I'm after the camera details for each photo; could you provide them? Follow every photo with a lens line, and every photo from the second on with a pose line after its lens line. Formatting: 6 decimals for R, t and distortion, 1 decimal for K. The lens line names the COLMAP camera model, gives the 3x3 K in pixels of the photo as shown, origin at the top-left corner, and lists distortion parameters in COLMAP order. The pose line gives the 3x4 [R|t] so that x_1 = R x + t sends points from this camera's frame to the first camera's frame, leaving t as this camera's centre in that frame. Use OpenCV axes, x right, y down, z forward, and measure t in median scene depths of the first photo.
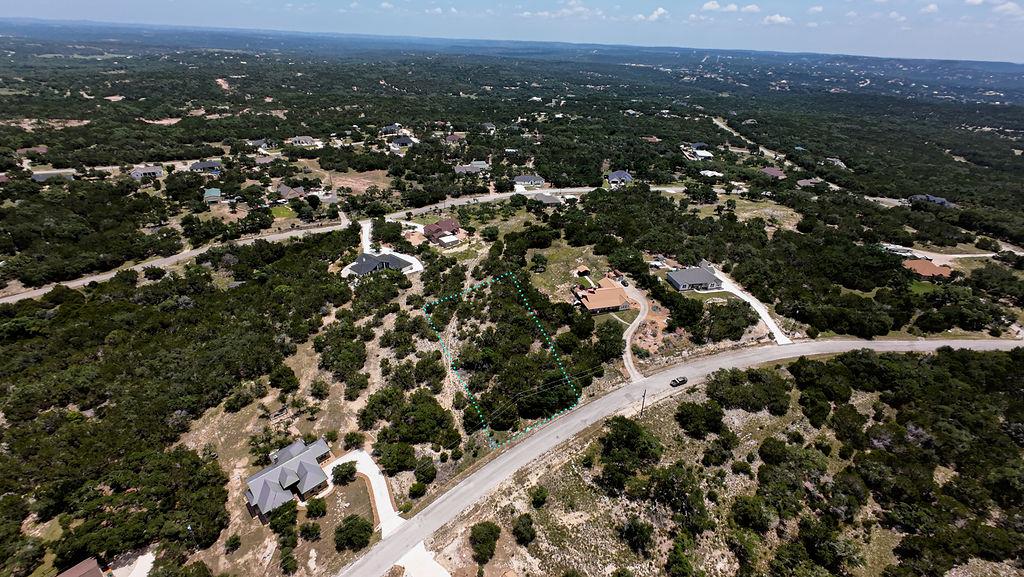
lens RADIAL K [[445.1, 0, 512.4], [0, 445.1, 292.9], [0, 0, 1]] dist [-0.001489, 0.001405]
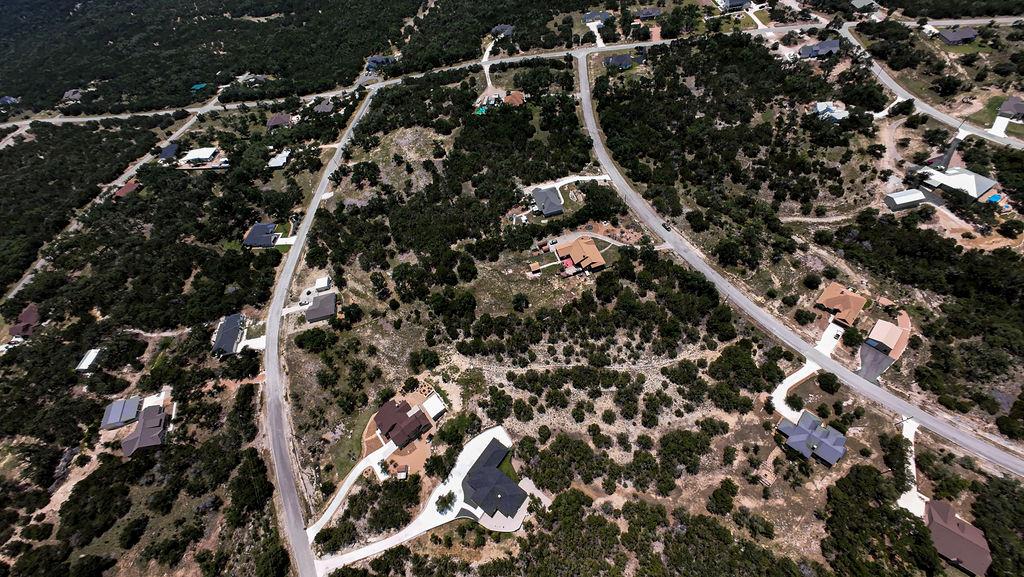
lens RADIAL K [[395.9, 0, 522.6], [0, 395.9, 293.9], [0, 0, 1]] dist [-0.002843, 0.002526]
pose [[-0.030239, -0.831958, 0.554015, -0.550091], [0.604947, 0.425995, 0.672731, -0.866623], [-0.795691, 0.355492, 0.490409, 0.652791]]
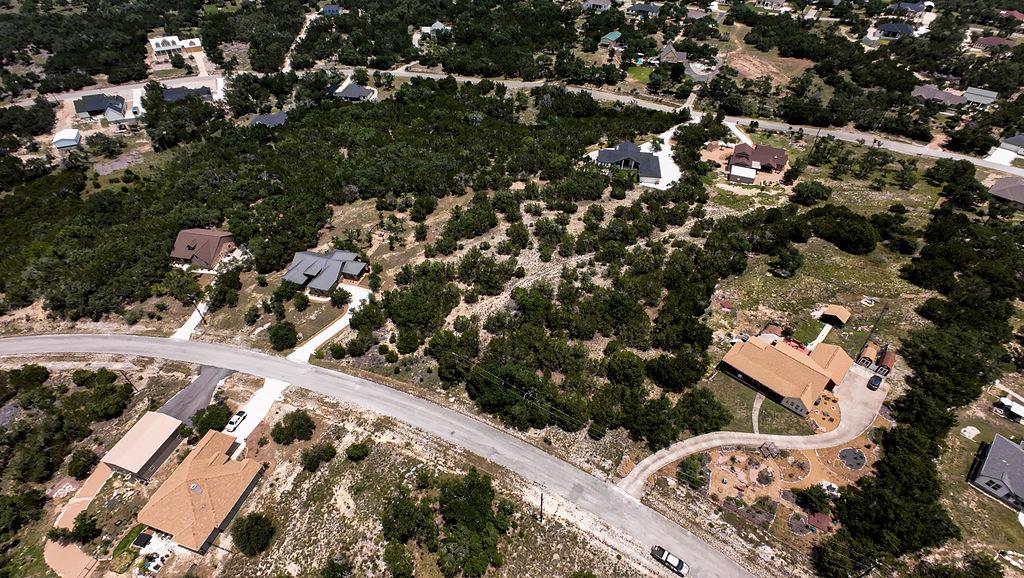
lens RADIAL K [[472.5, 0, 513.3], [0, 472.5, 290.0], [0, 0, 1]] dist [-0.002650, 0.001151]
pose [[0.492397, 0.572415, -0.655657, 0.384586], [-0.425055, 0.815516, 0.392762, -0.157827], [0.759522, 0.085295, 0.644865, 0.405797]]
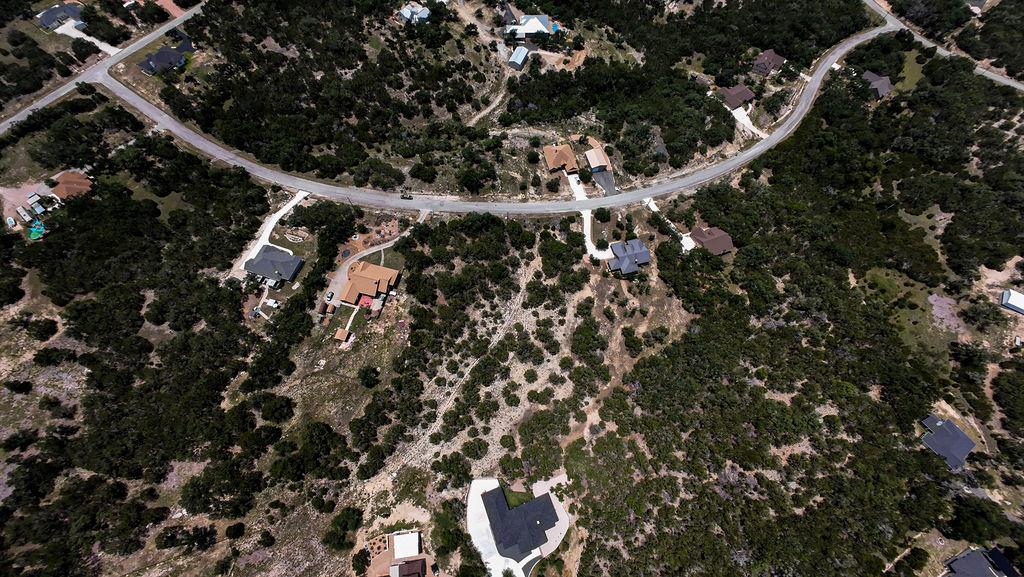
lens RADIAL K [[387.7, 0, 515.3], [0, 387.7, 284.0], [0, 0, 1]] dist [-0.005274, 0.002919]
pose [[-0.863696, -0.475998, 0.165695, -0.282756], [0.217984, -0.056369, 0.974323, -0.902823], [-0.454435, 0.877638, 0.152446, 0.734533]]
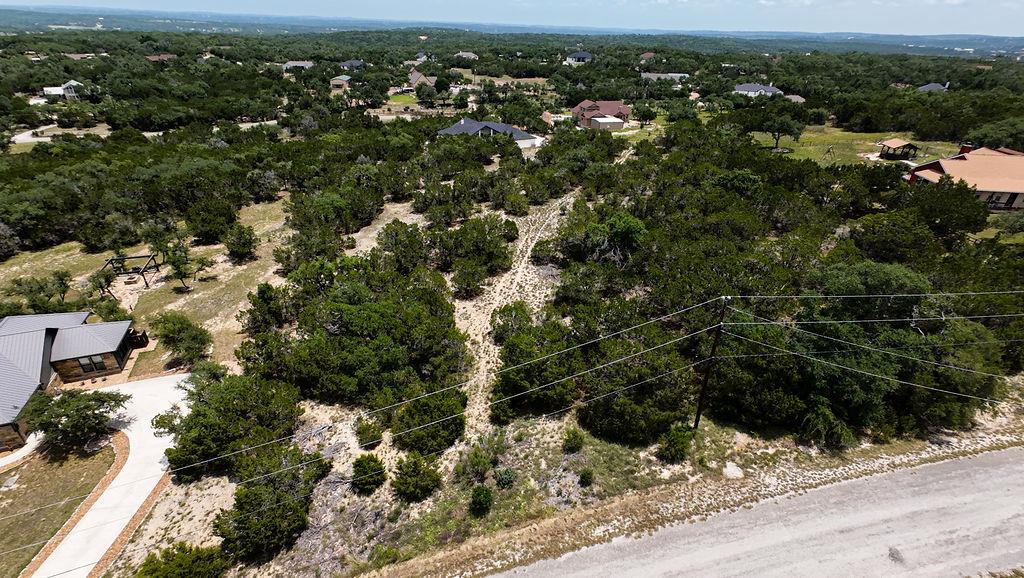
lens RADIAL K [[472.5, 0, 513.3], [0, 472.5, 290.0], [0, 0, 1]] dist [-0.002650, 0.001151]
pose [[0.922153, 0.180422, -0.342172, -0.001480], [-0.188478, 0.982028, 0.009859, 0.175476], [0.337801, 0.055400, 0.939586, 0.546087]]
